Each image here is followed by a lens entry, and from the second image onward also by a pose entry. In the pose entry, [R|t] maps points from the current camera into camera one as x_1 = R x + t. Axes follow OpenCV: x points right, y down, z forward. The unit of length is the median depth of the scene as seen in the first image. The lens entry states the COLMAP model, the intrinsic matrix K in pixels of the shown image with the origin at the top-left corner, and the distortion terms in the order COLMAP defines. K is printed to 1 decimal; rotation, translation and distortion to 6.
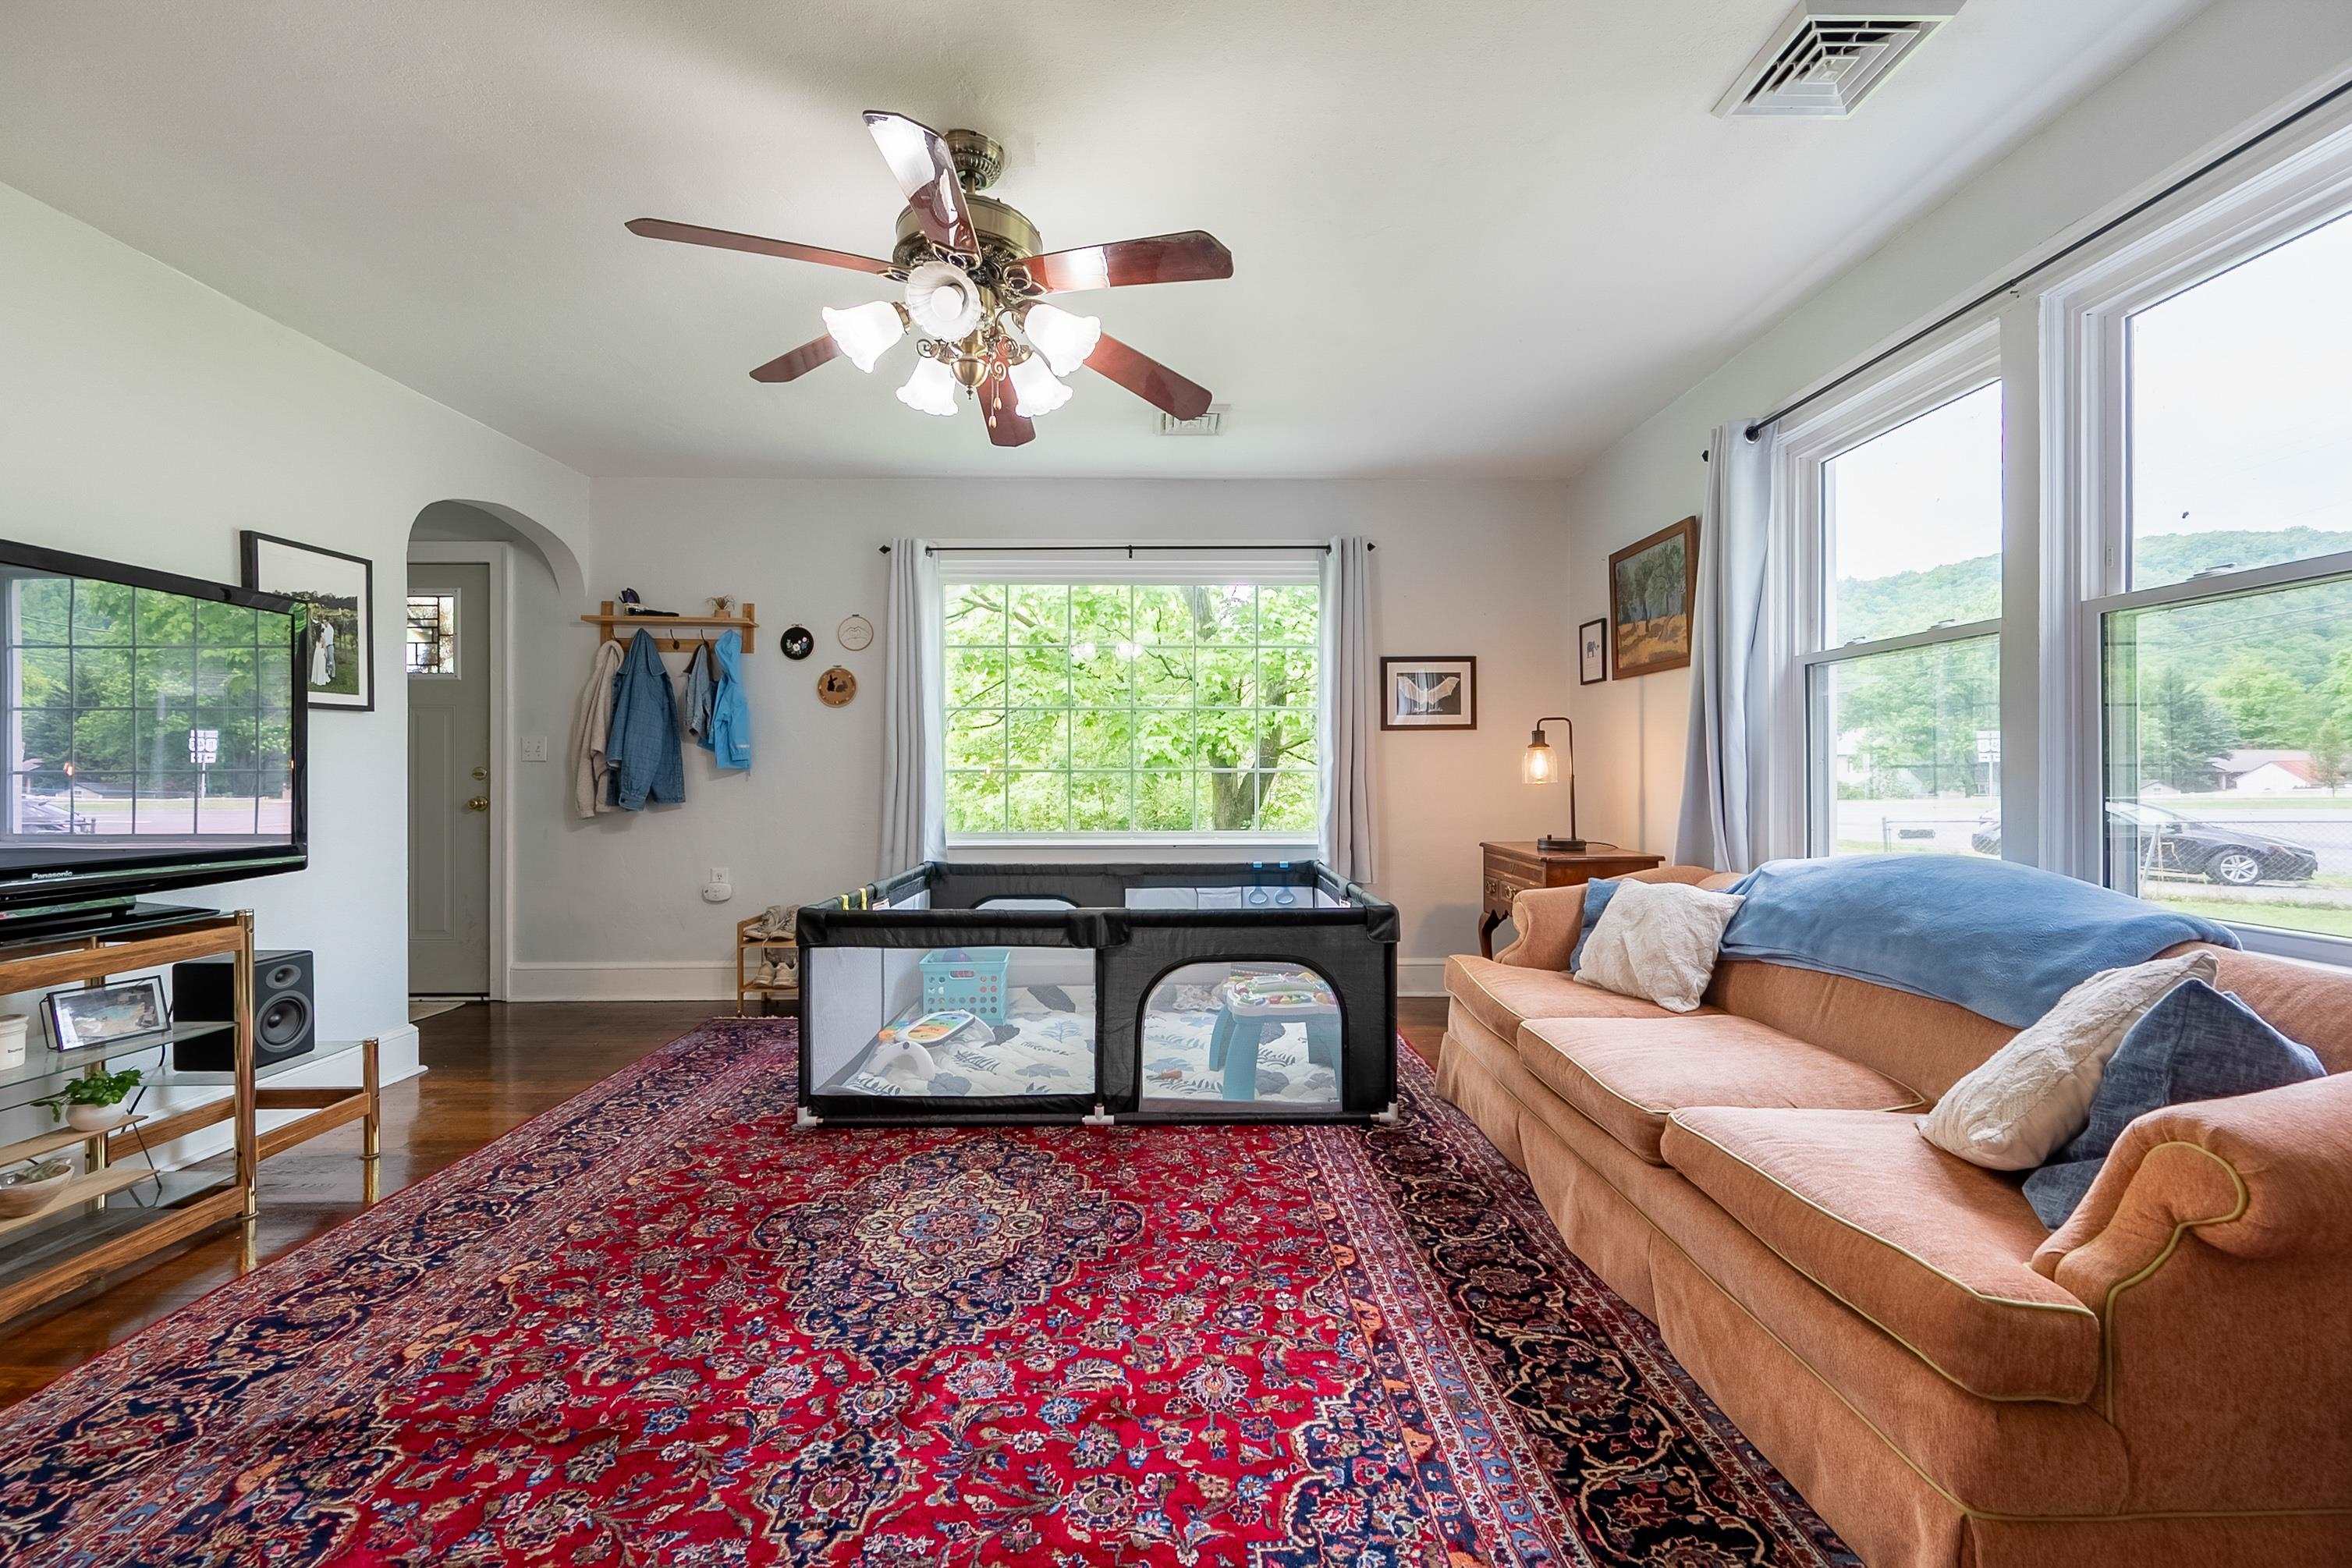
lens RADIAL K [[948.5, 0, 1176.3], [0, 948.5, 757.7], [0, 0, 1]] dist [0.000919, 0.000795]
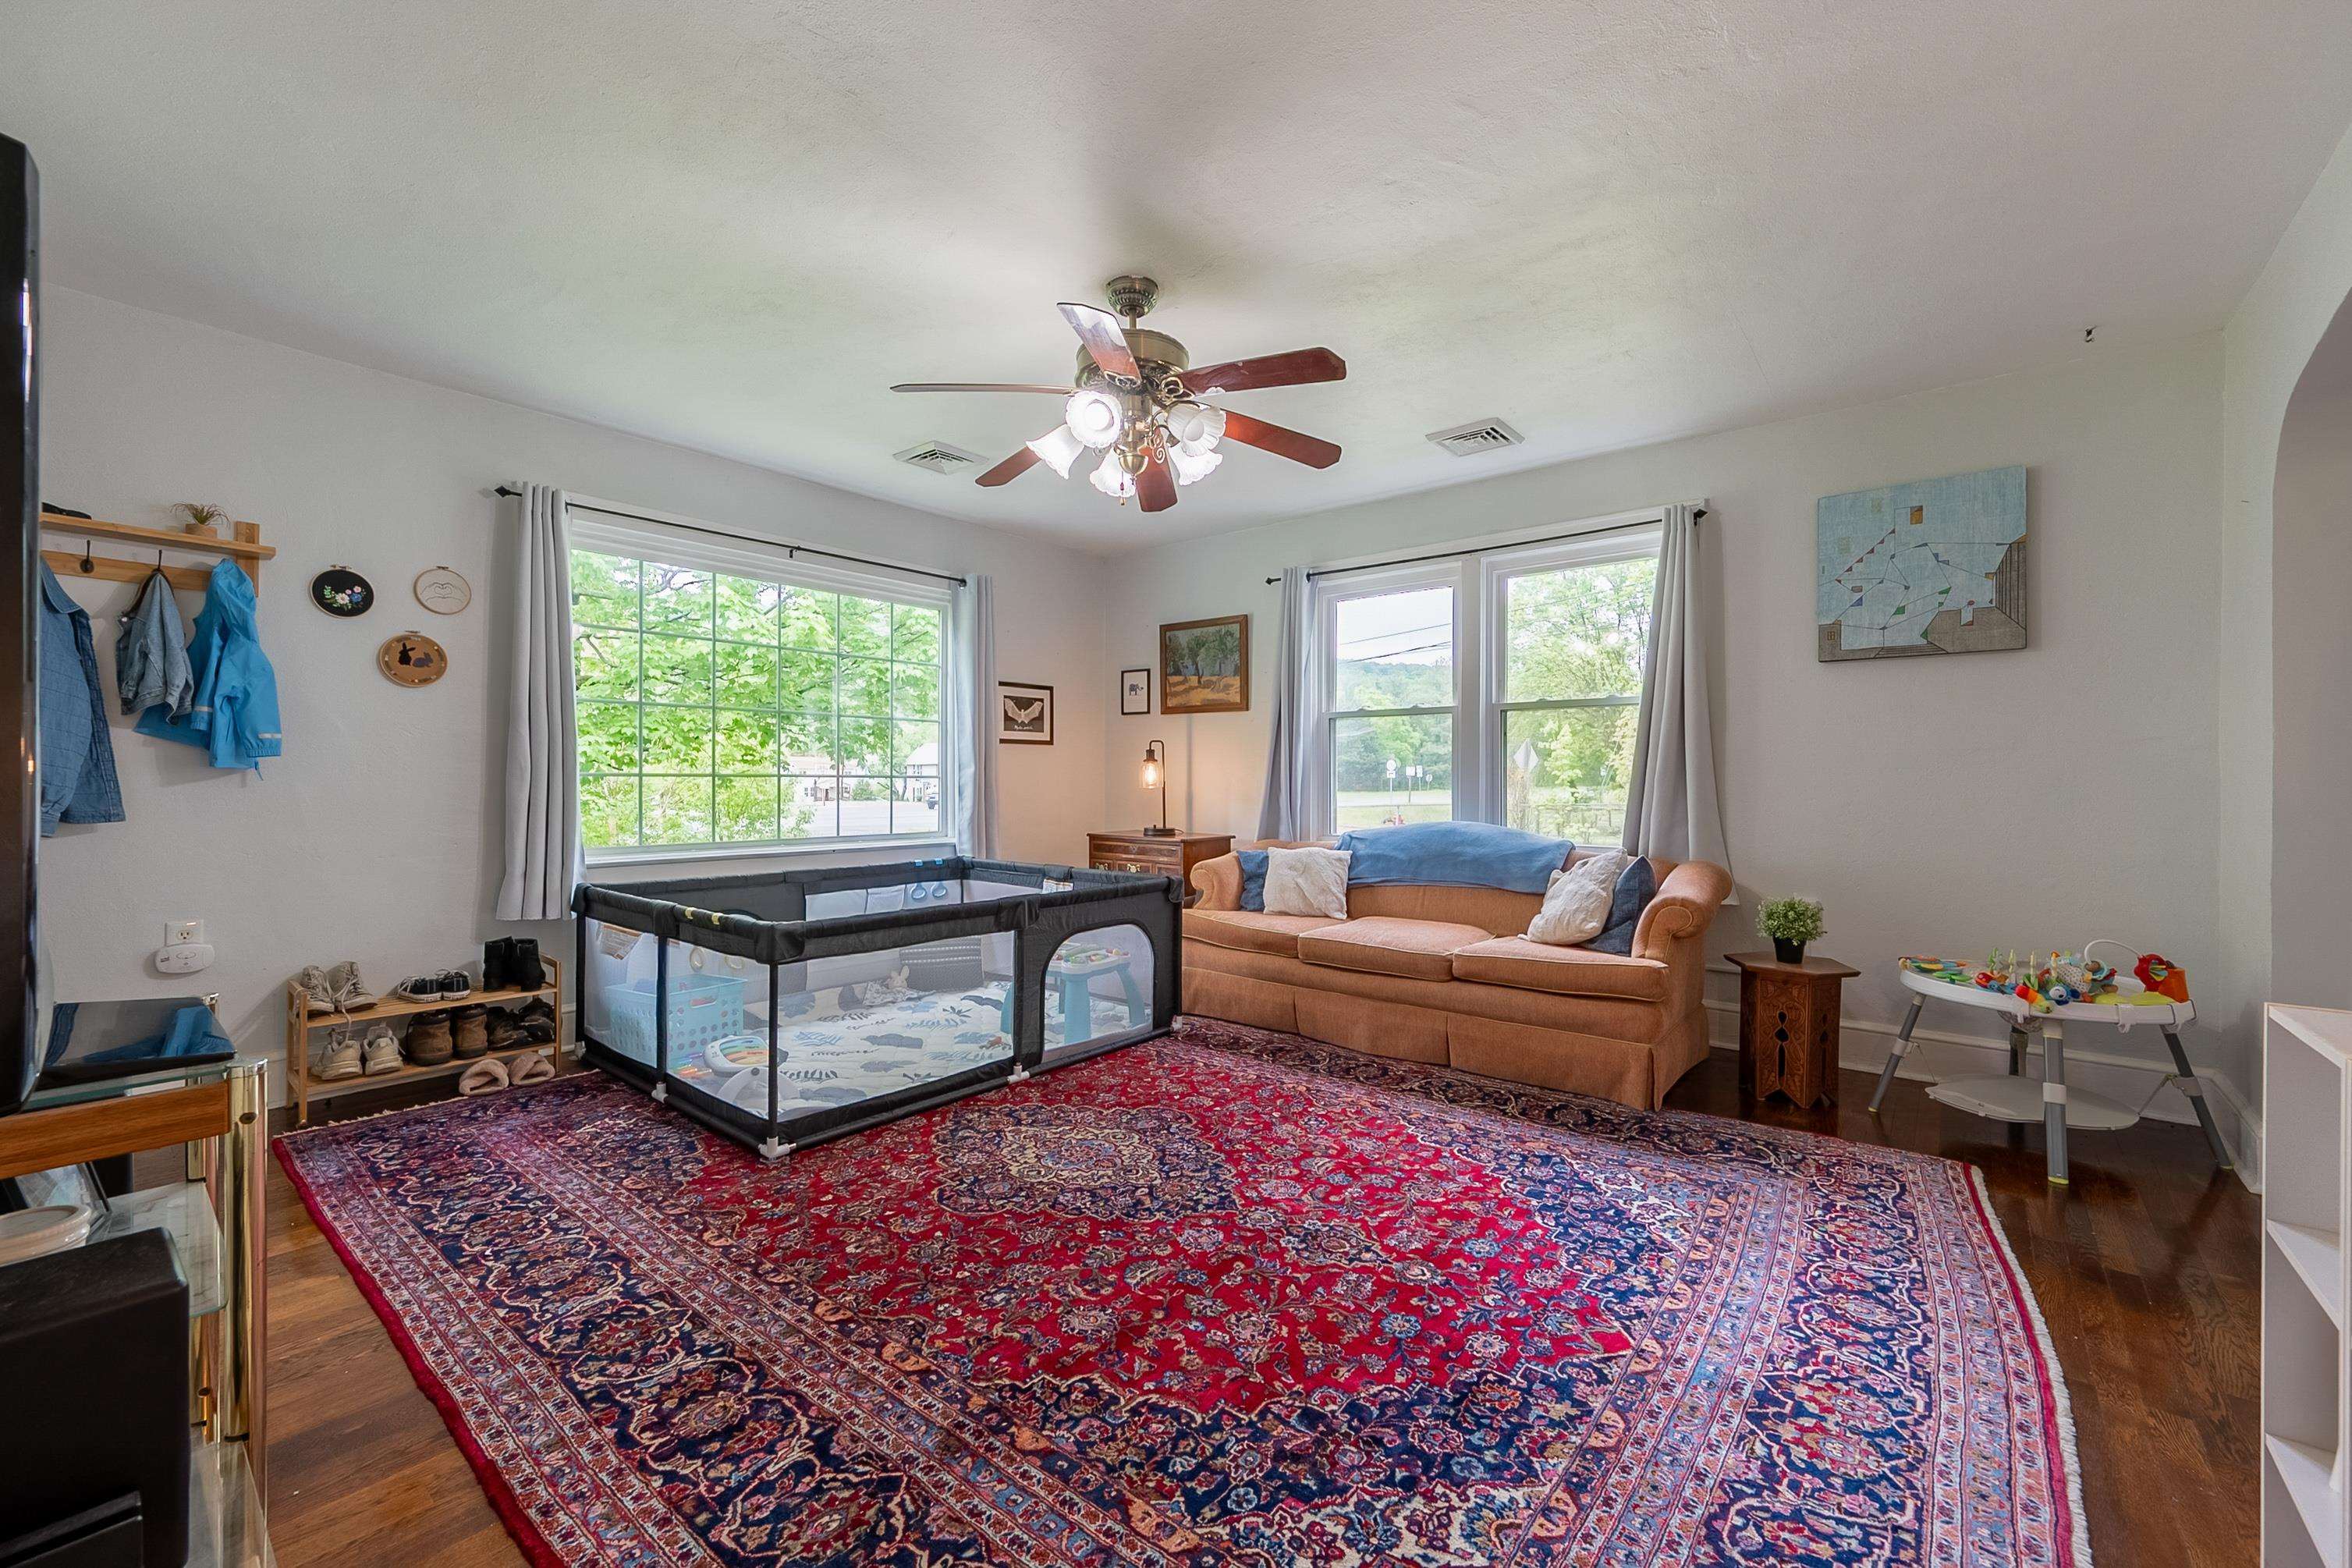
lens RADIAL K [[951.6, 0, 1182.4], [0, 951.6, 762.7], [0, 0, 1]] dist [0.000417, -0.000029]
pose [[0.644108, 0.018010, 0.764723, -0.941364], [-0.017226, 0.999811, -0.009038, 0.003414], [-0.764741, -0.007351, 0.644296, 0.106686]]
